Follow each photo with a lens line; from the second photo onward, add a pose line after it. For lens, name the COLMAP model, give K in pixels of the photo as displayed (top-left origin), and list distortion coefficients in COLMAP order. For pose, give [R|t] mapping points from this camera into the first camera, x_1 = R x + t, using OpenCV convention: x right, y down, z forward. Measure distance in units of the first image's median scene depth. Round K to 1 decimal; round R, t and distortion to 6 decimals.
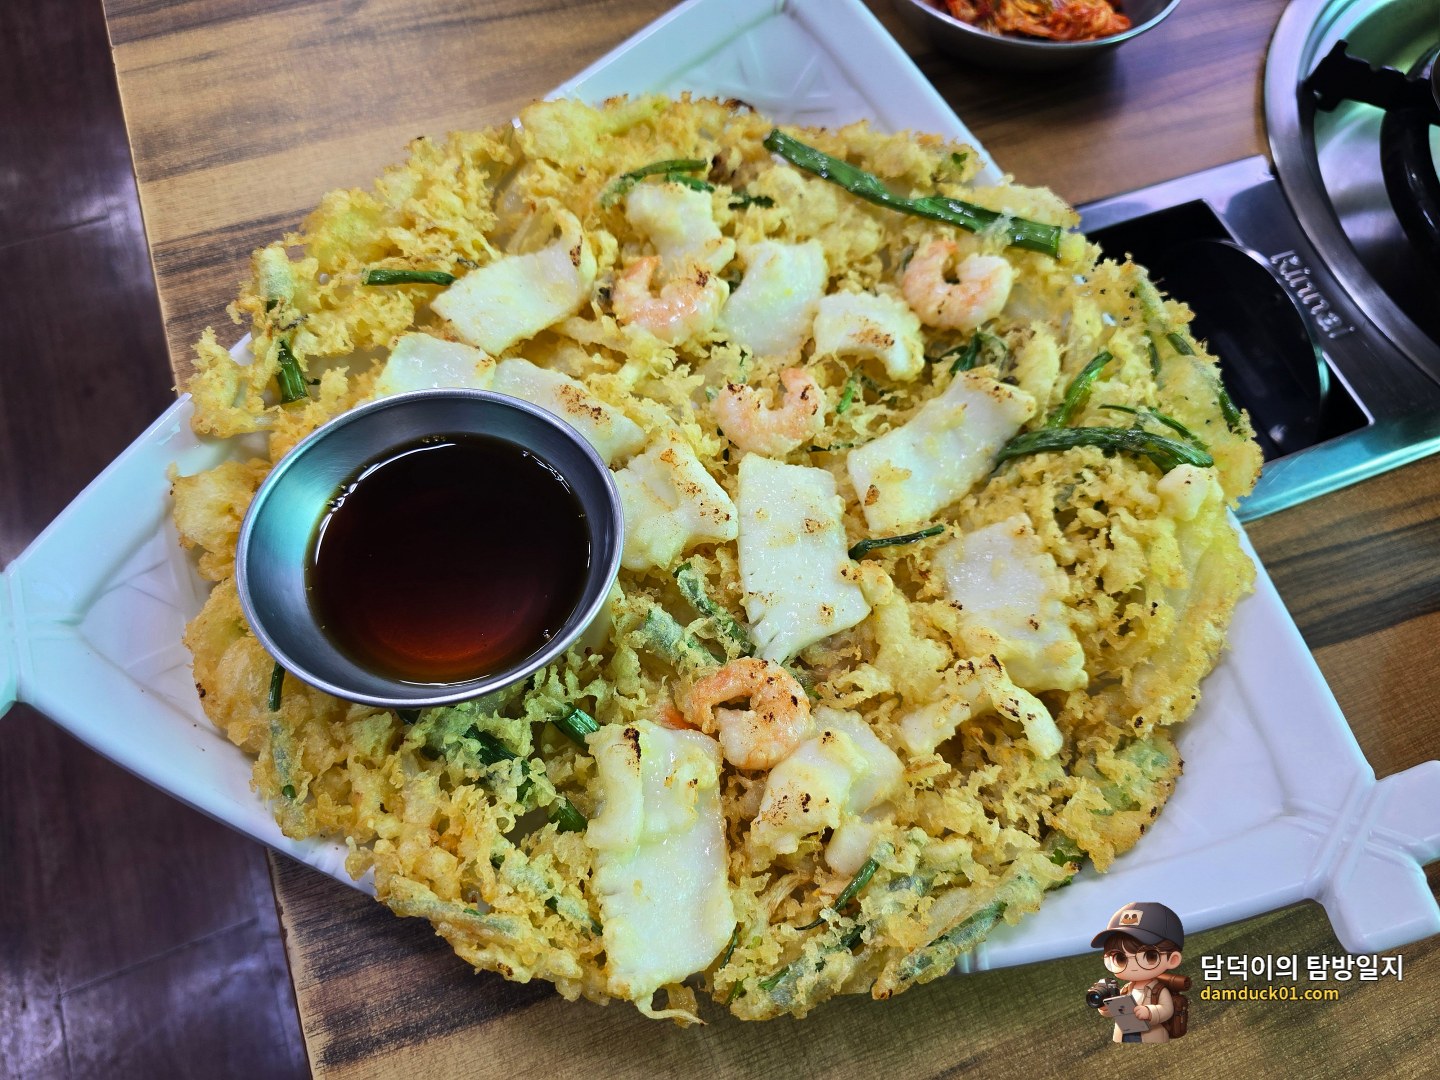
lens RADIAL K [[1065.9, 0, 720.0], [0, 1065.9, 540.0], [0, 0, 1]] dist [0.015830, -0.051924]
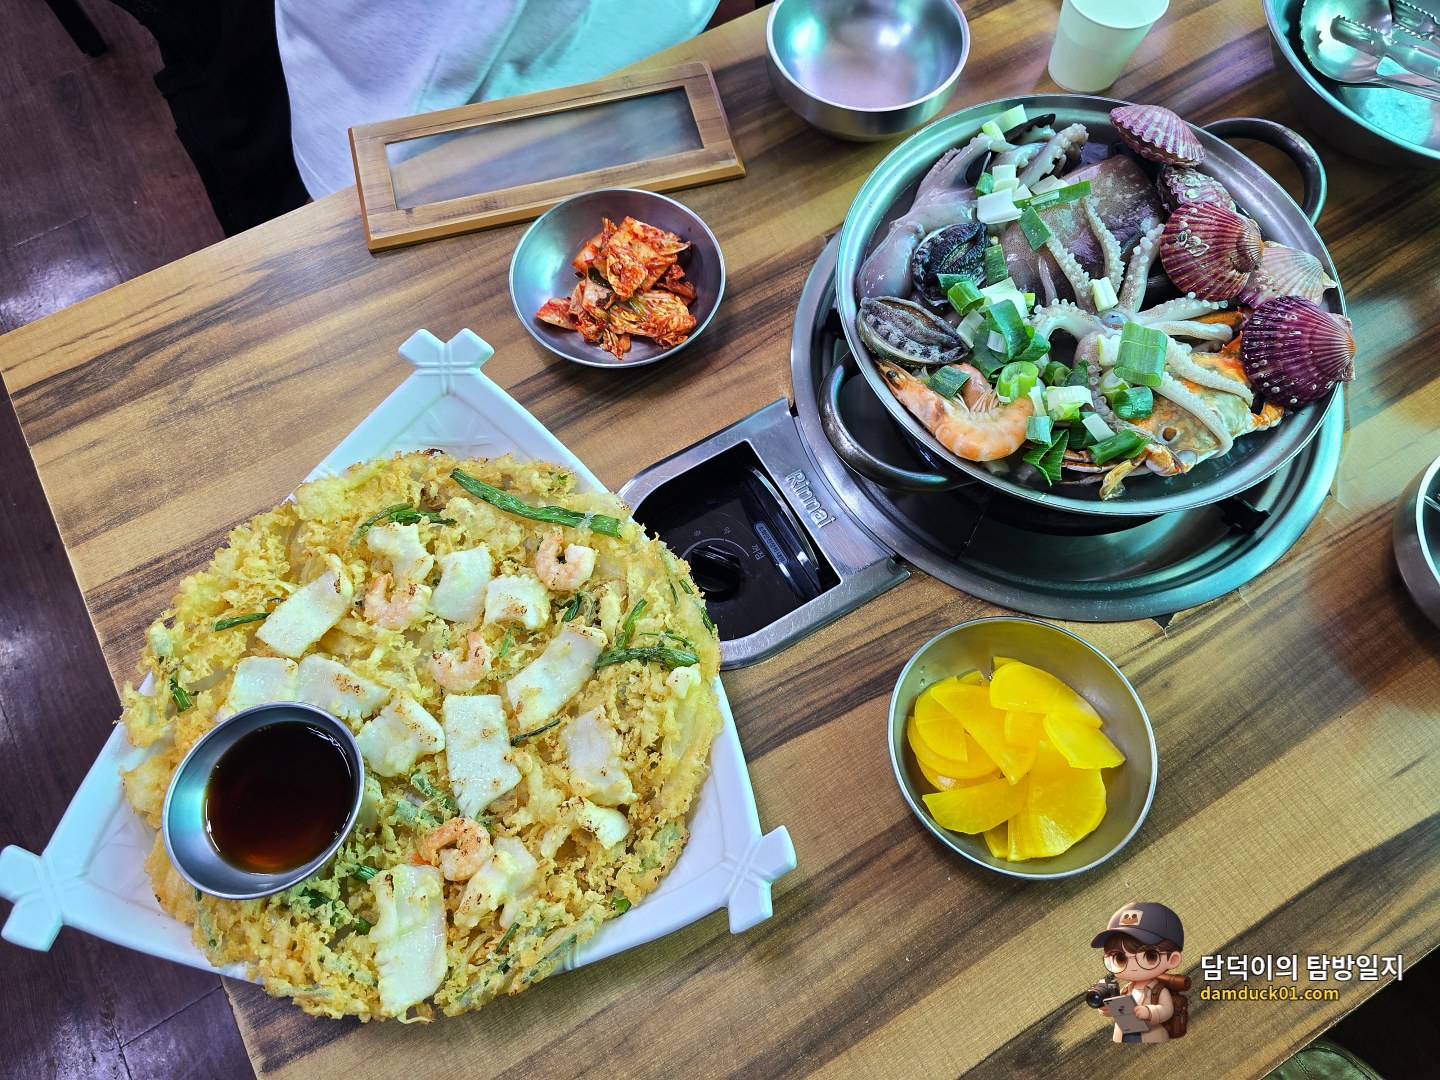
lens RADIAL K [[1012.7, 0, 720.0], [0, 1012.7, 540.0], [0, 0, 1]] dist [0.036005, -0.056587]
pose [[0.985216, -0.167866, 0.034224, 0.473345], [0.166162, 0.984944, 0.047708, -0.352081], [-0.041717, -0.041316, 0.998275, -0.719508]]
